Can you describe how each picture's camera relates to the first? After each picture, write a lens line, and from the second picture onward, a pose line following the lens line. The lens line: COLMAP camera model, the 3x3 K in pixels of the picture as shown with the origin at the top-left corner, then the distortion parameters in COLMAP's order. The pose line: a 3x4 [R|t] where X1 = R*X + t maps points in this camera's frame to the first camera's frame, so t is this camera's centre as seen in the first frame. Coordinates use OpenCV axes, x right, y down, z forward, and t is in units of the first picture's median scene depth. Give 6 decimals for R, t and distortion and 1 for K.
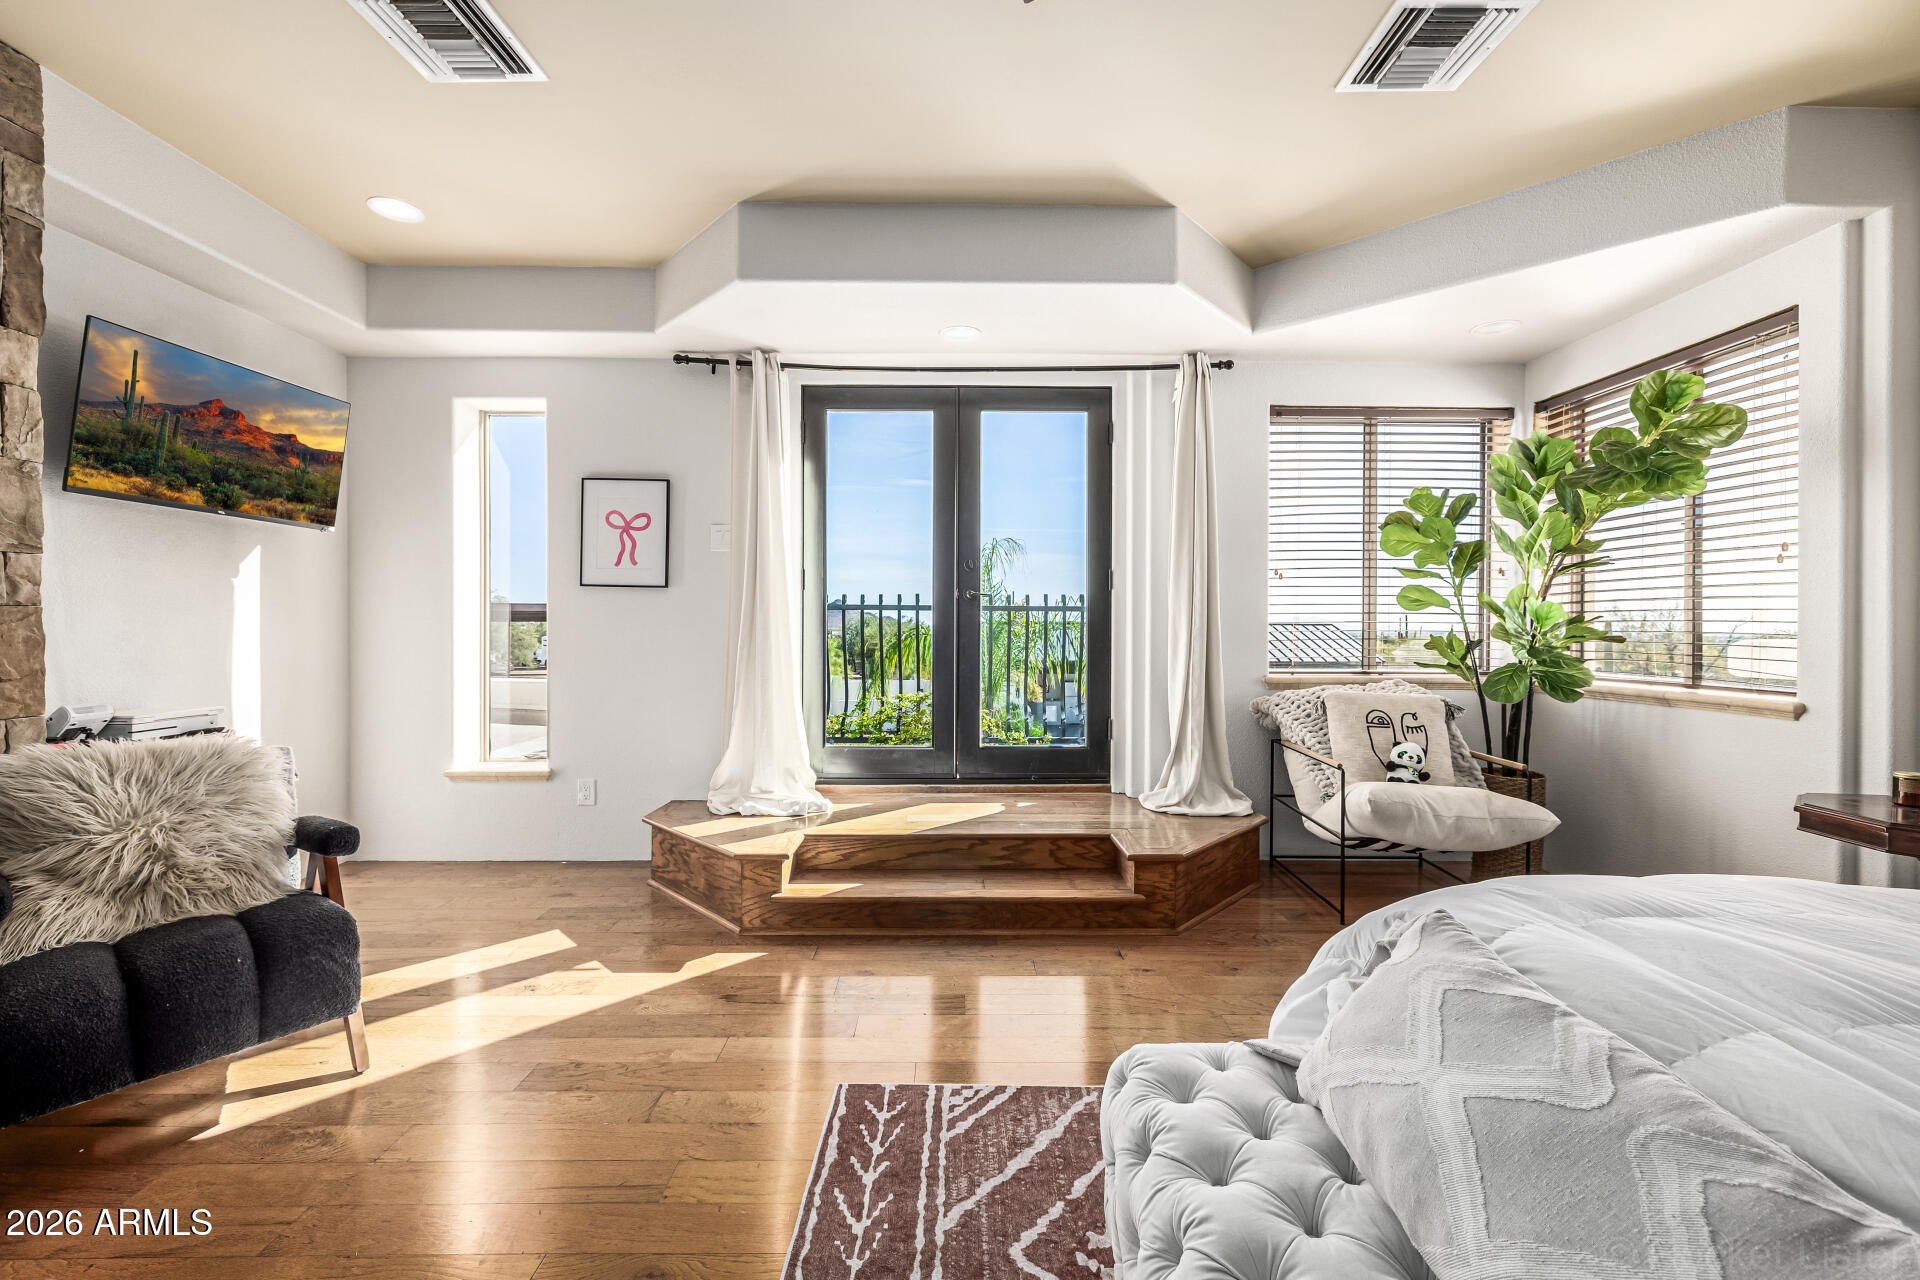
lens RADIAL K [[803.6, 0, 956.8], [0, 803.6, 628.5], [0, 0, 1]] dist [-0.008819, -0.000028]
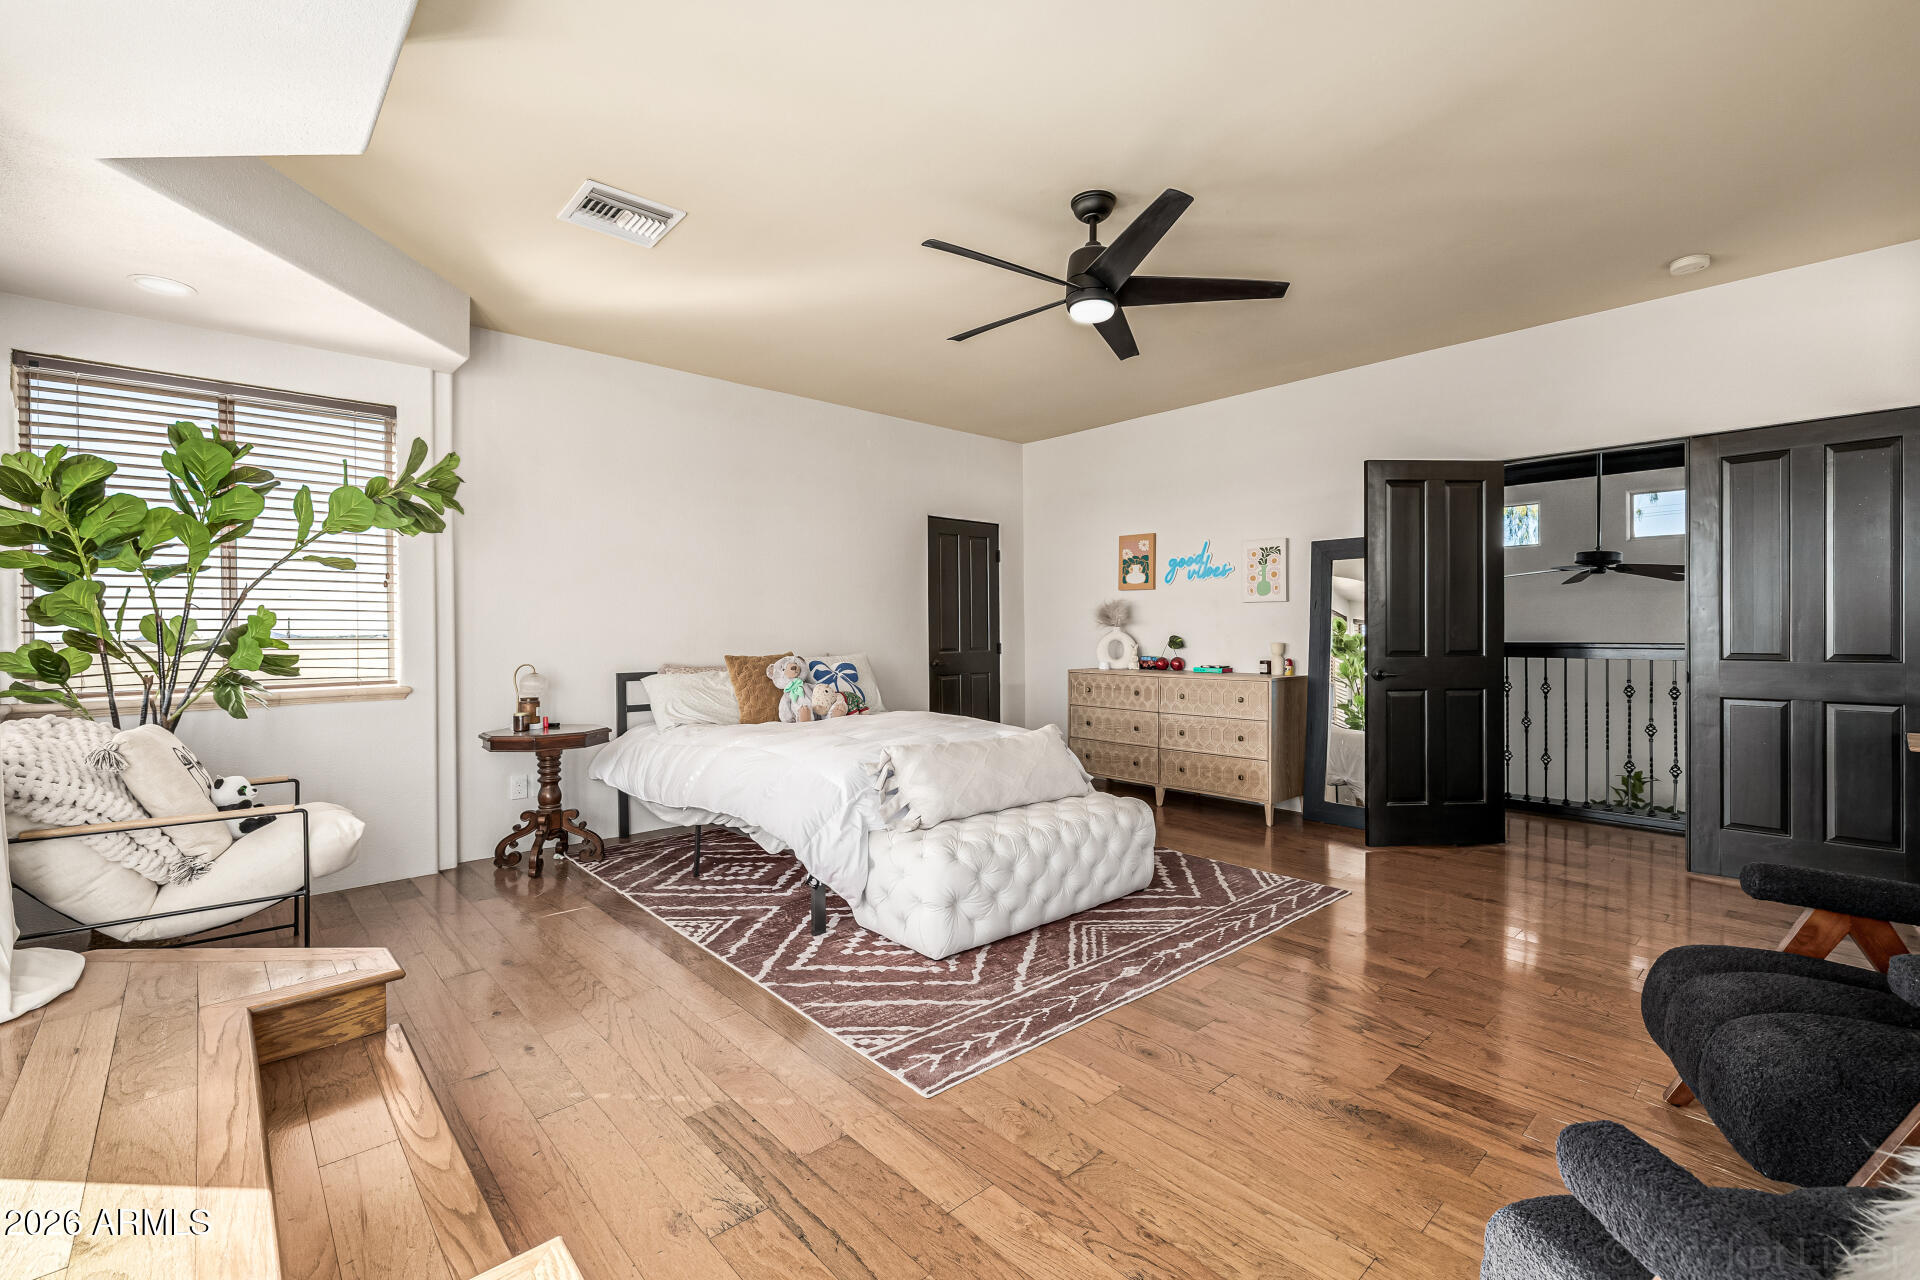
lens RADIAL K [[799.5, 0, 960.5], [0, 799.5, 631.3], [0, 0, 1]] dist [0.000347, 0.000169]
pose [[-0.663882, -0.003640, 0.747828, -0.661011], [0.006428, 0.999923, 0.010573, -0.014082], [-0.747810, 0.011826, -0.663808, 1.169646]]
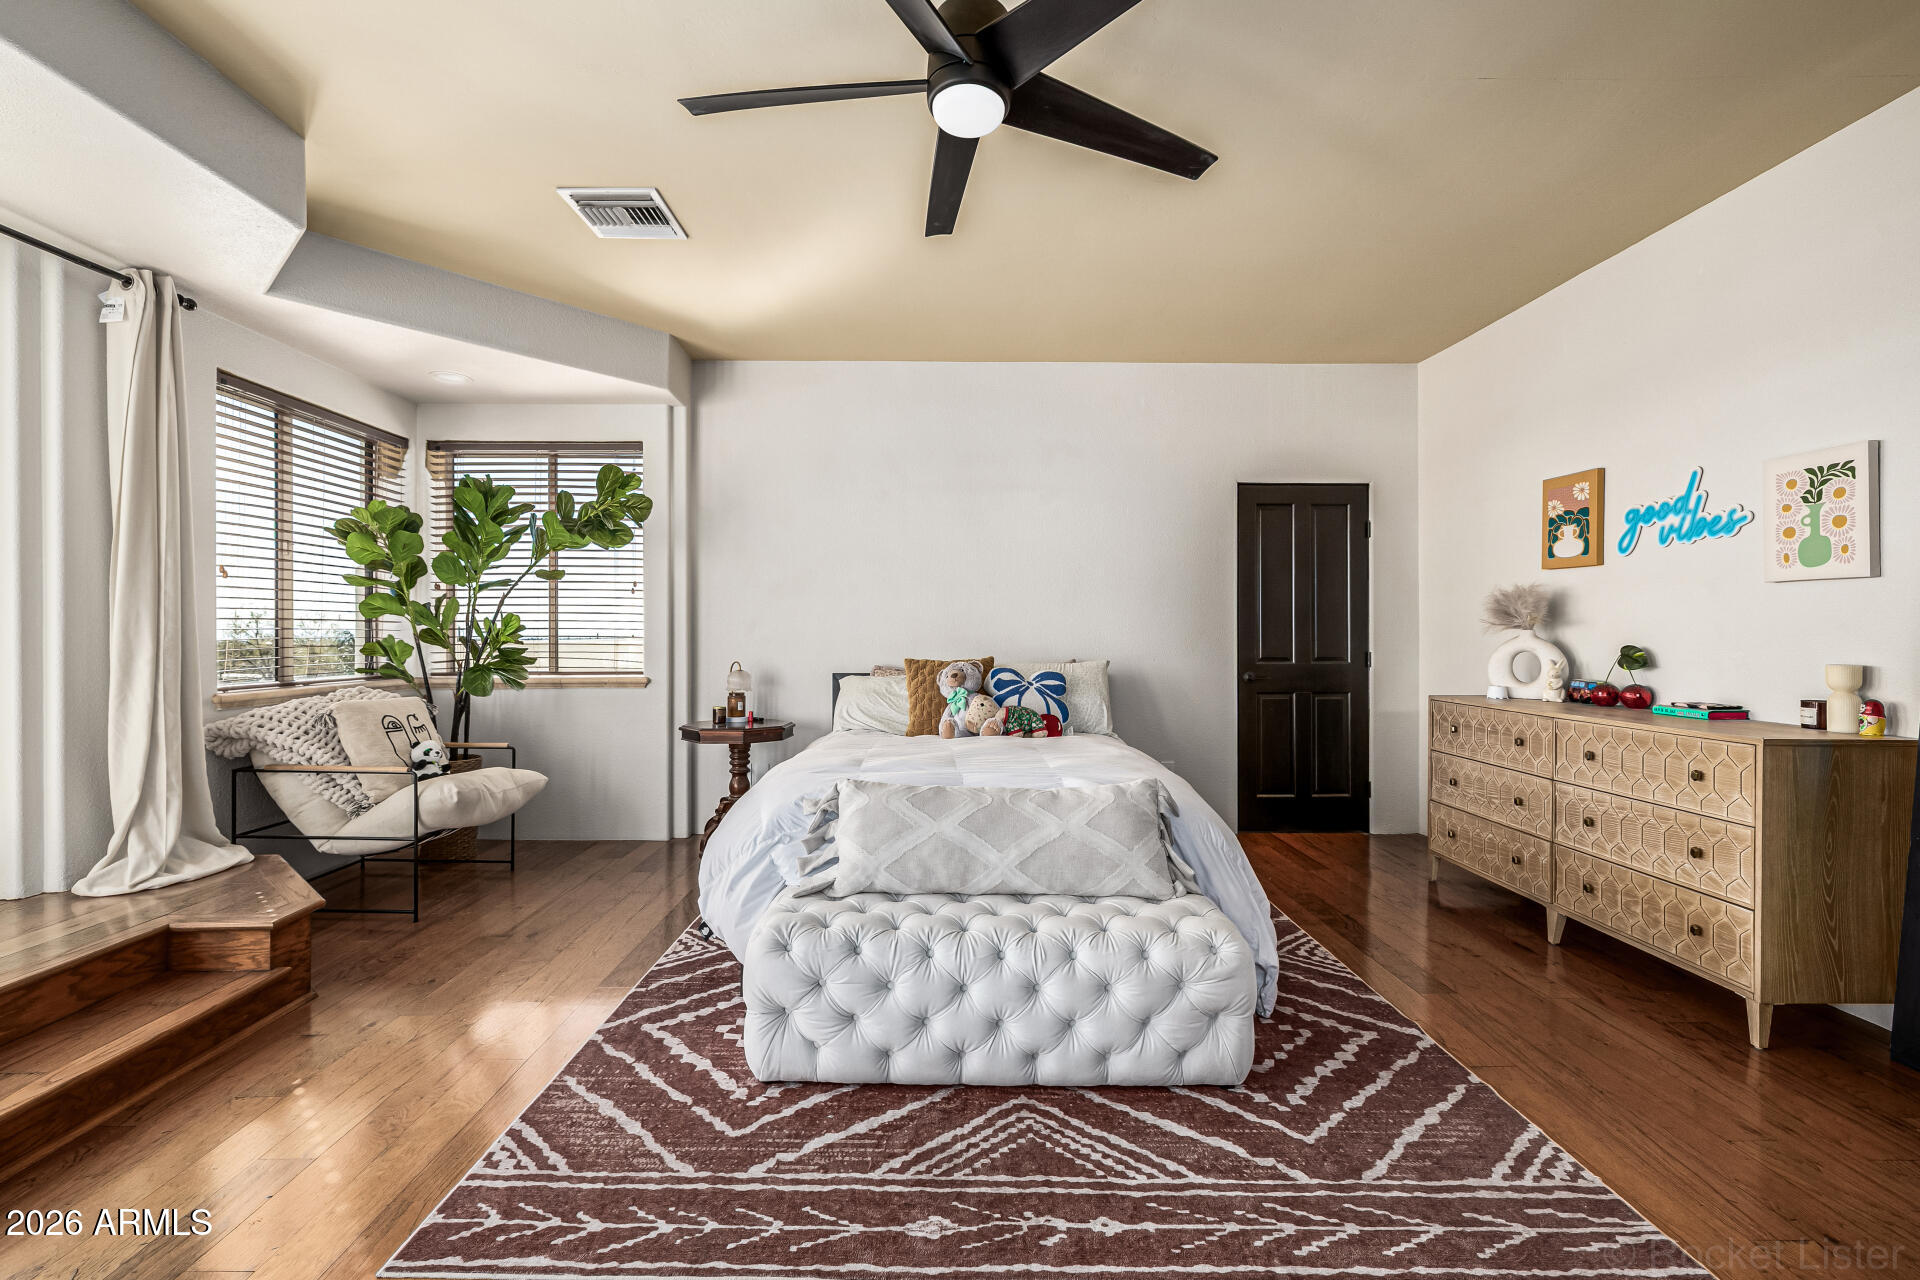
lens RADIAL K [[799.5, 0, 960.5], [0, 799.5, 631.3], [0, 0, 1]] dist [0.000347, 0.000169]
pose [[-0.010683, -0.004606, 0.999932, -0.630200], [0.005035, 0.999976, 0.004660, -0.008604], [-0.999930, 0.005084, -0.010659, 0.346628]]
